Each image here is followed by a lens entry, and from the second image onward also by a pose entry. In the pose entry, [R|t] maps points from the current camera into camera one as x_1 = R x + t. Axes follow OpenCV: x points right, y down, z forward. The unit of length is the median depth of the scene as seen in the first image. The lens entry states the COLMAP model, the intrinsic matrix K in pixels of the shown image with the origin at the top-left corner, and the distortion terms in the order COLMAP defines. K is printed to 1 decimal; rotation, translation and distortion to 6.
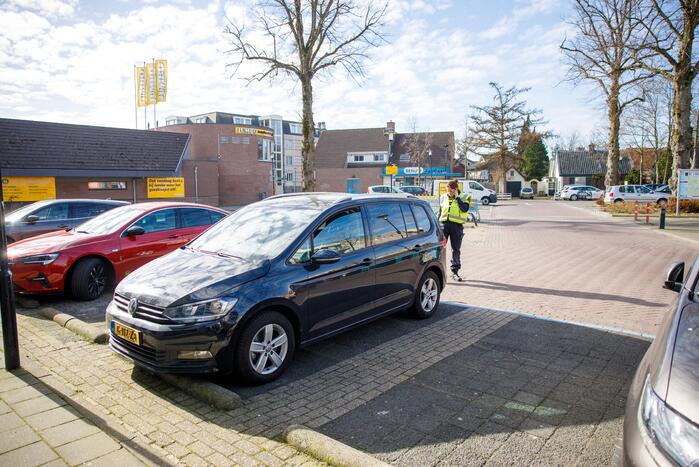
lens RADIAL K [[479.5, 0, 349.4], [0, 479.5, 231.5], [0, 0, 1]] dist [-0.070799, 0.005522]
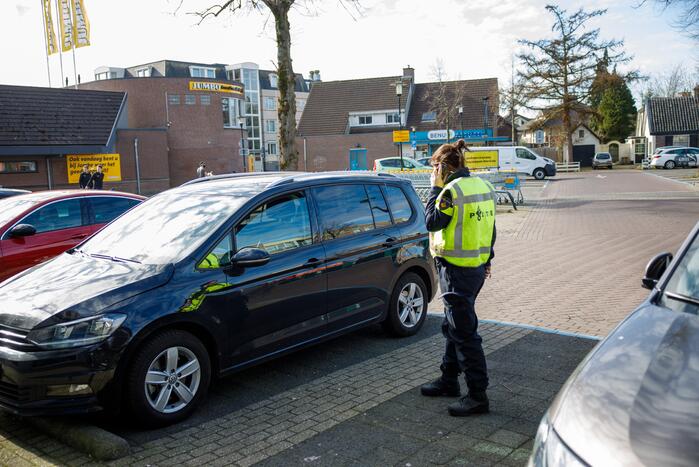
lens RADIAL K [[667.5, 0, 350.0], [0, 667.5, 228.9], [0, 0, 1]] dist [0.020721, 0.000000]
pose [[0.999375, -0.027640, -0.022037, 0.095284], [0.027865, 0.999562, 0.009972, 0.000454], [0.021752, -0.010579, 0.999707, -0.045583]]
